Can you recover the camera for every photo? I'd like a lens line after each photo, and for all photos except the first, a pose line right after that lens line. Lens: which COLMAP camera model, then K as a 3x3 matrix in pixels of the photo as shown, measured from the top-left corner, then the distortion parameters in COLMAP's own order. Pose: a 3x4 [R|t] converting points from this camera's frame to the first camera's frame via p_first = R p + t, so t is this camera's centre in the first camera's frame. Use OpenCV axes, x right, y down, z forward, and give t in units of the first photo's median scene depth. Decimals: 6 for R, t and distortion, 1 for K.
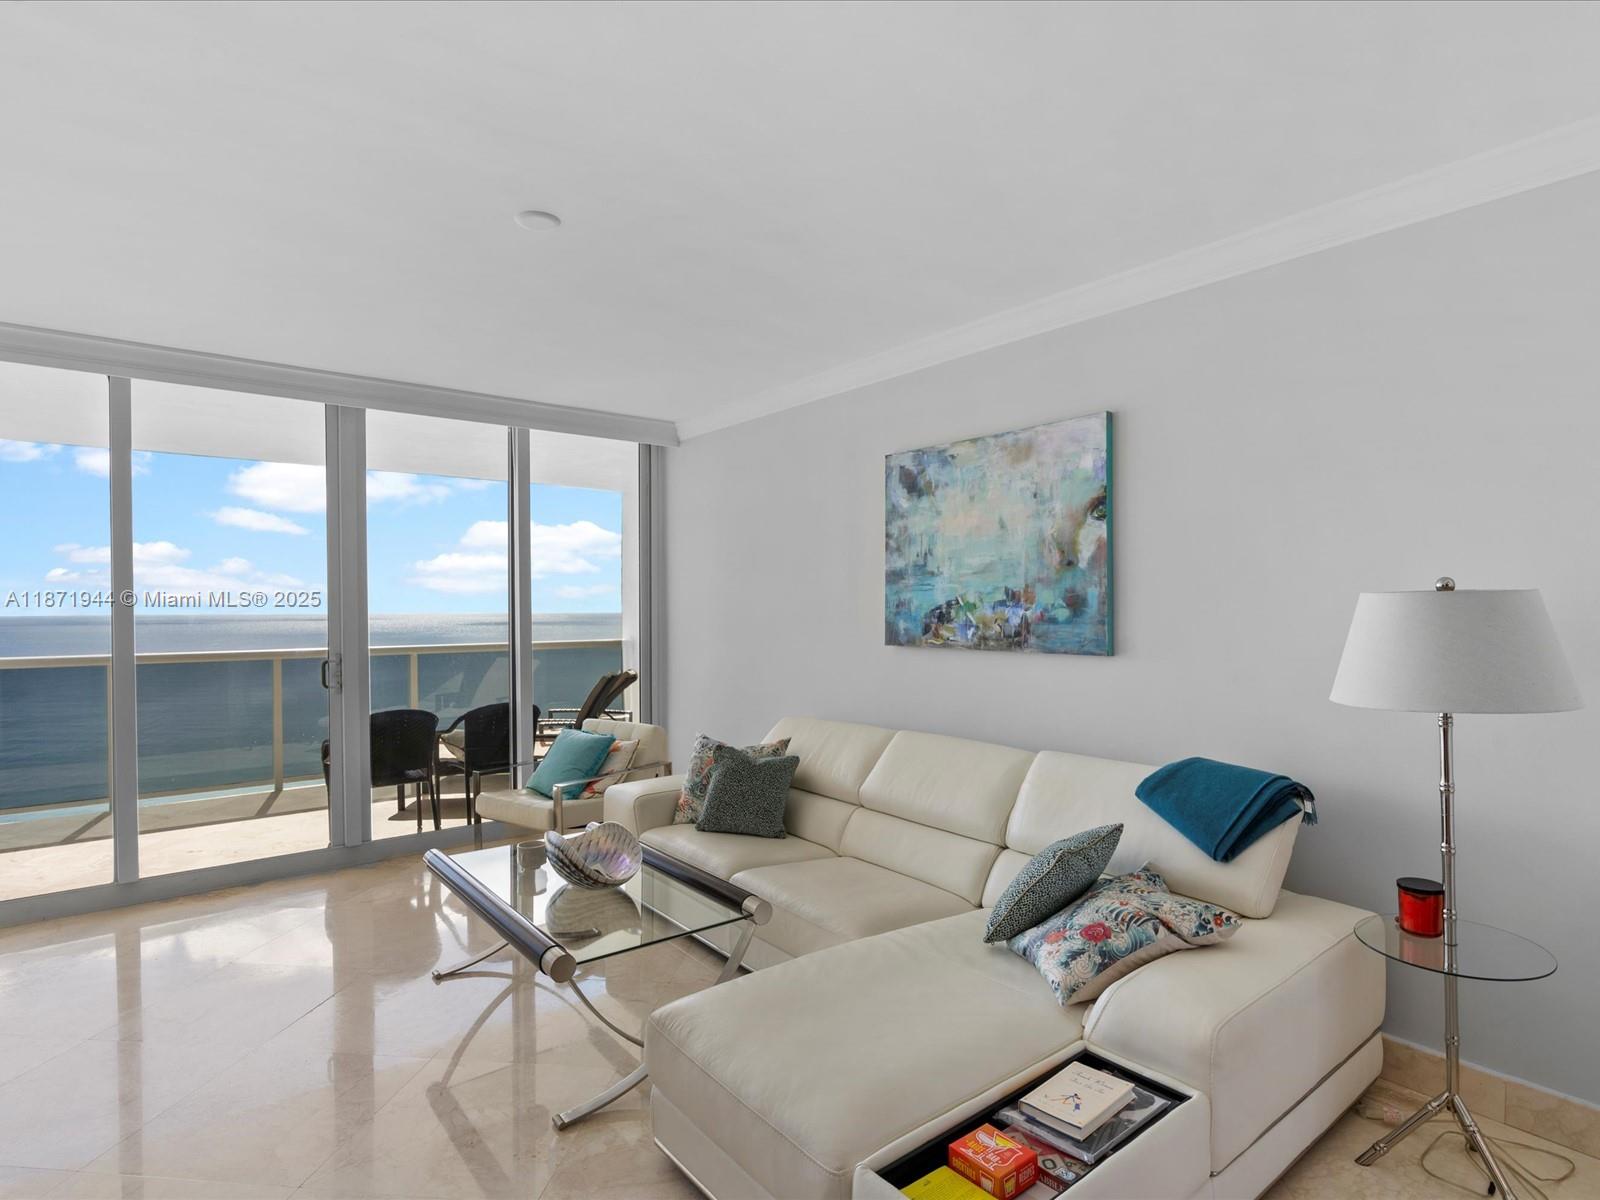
lens RADIAL K [[873.9, 0, 790.7], [0, 873.9, 603.9], [0, 0, 1]] dist [-0.001542, 0.000902]
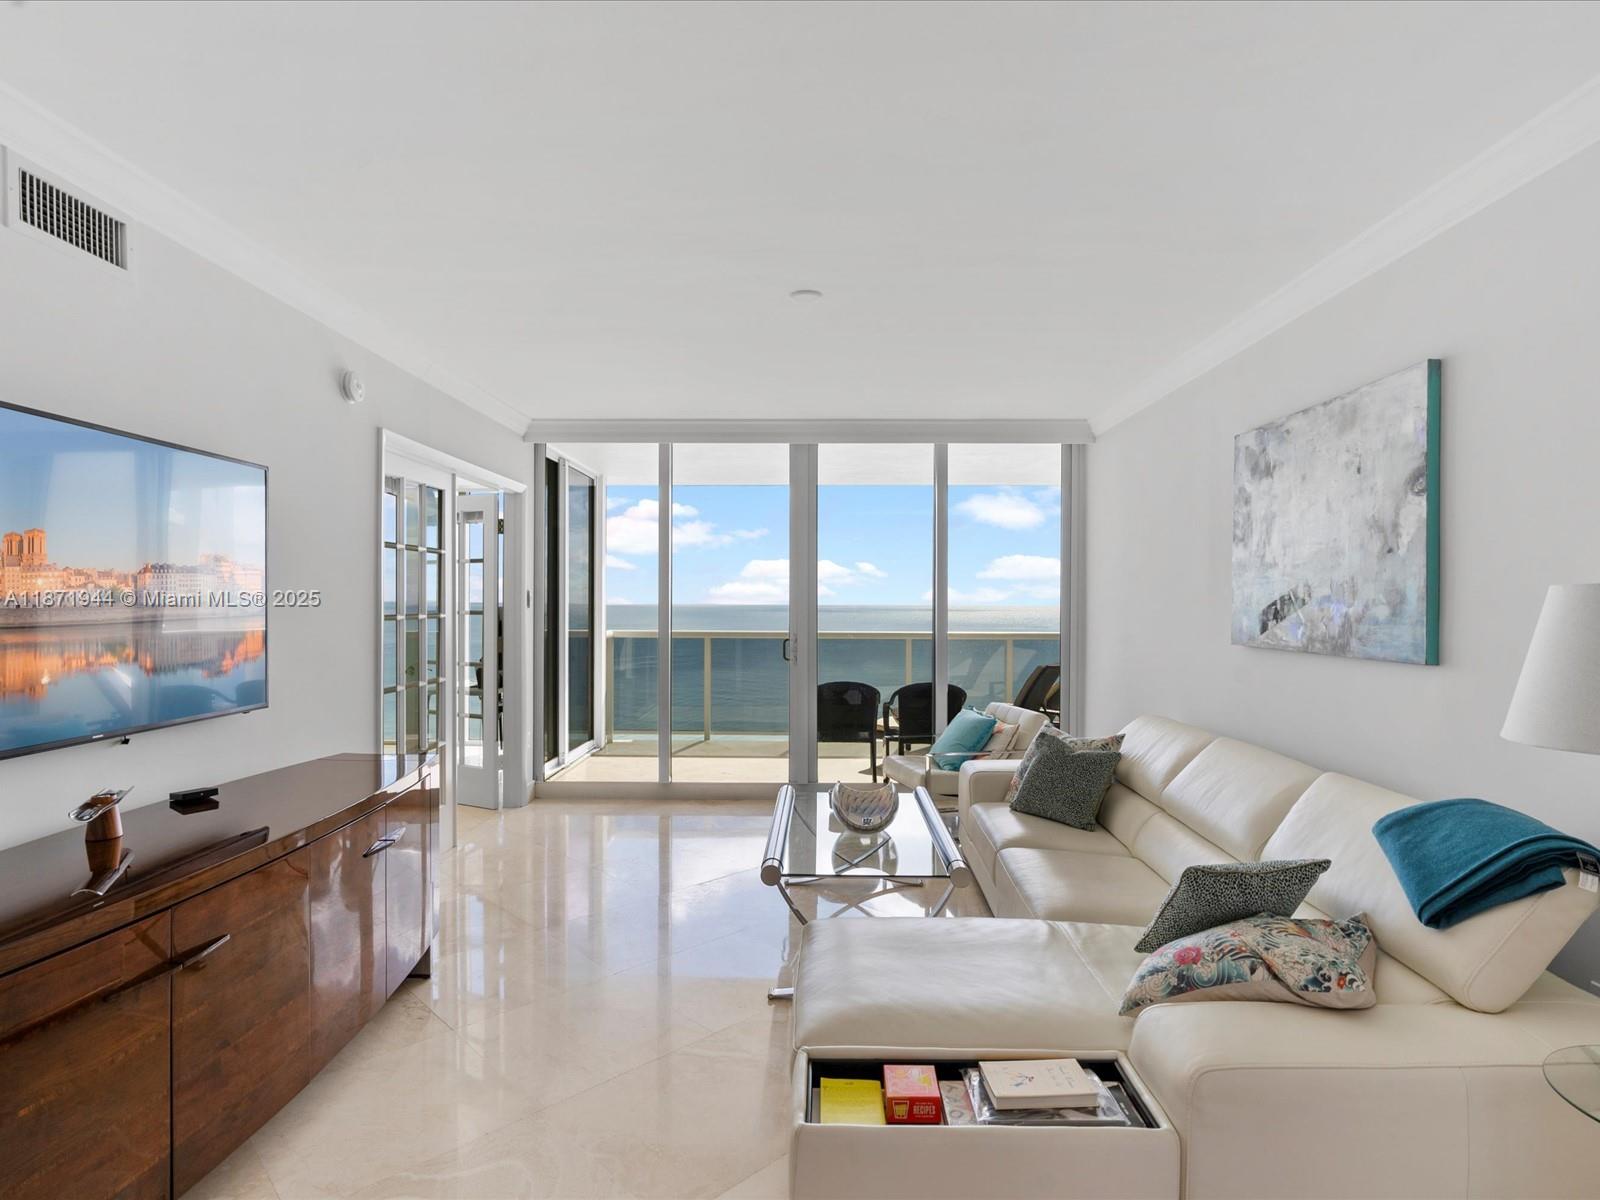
lens RADIAL K [[857.0, 0, 800.0], [0, 857.0, 600.0], [0, 0, 1]] dist [0.003298, 0.001388]
pose [[0.771074, 0.006437, -0.636713, 0.366452], [-0.004848, 0.999979, 0.004239, -0.000672], [0.636727, -0.000182, 0.771090, 0.024634]]
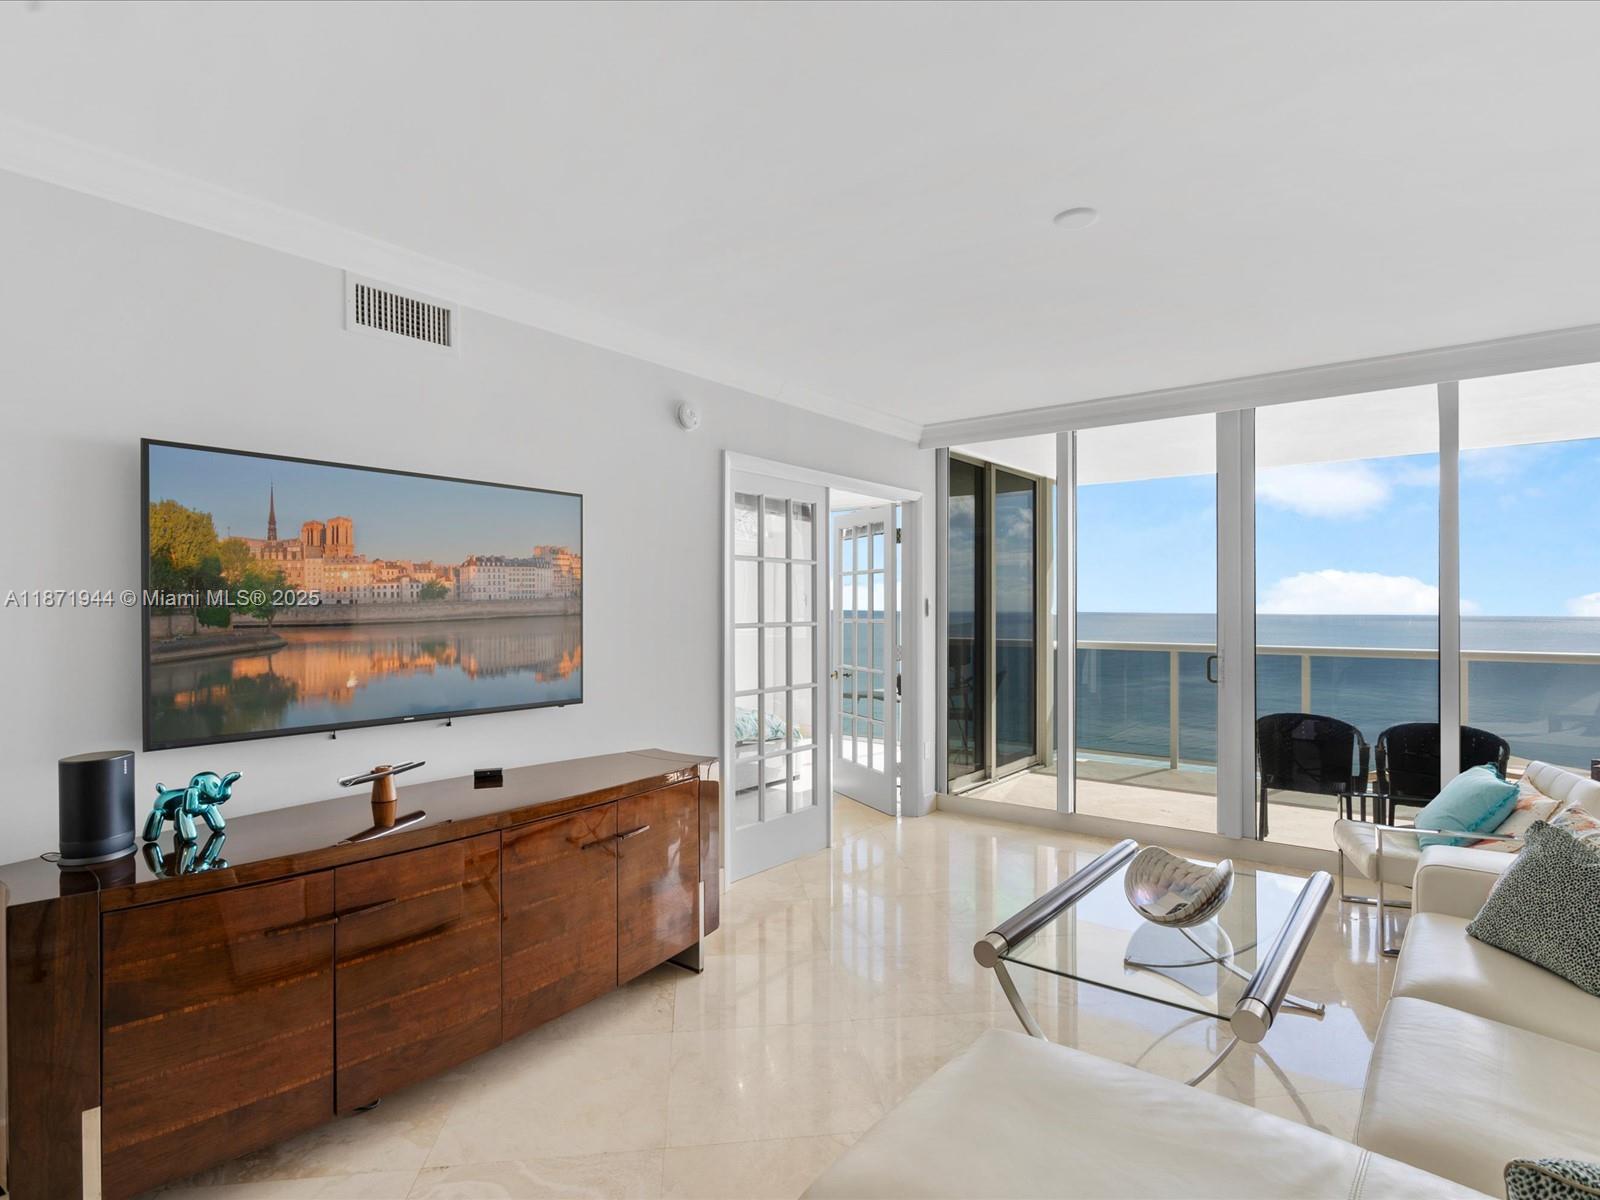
lens RADIAL K [[840.4, 0, 804.0], [0, 840.4, 598.9], [0, 0, 1]] dist [-0.009418, 0.002432]
pose [[0.239419, -0.006817, -0.970892, 0.406745], [0.002906, 0.999976, -0.006304, 0.000712], [0.970912, -0.001312, 0.239433, 0.336171]]
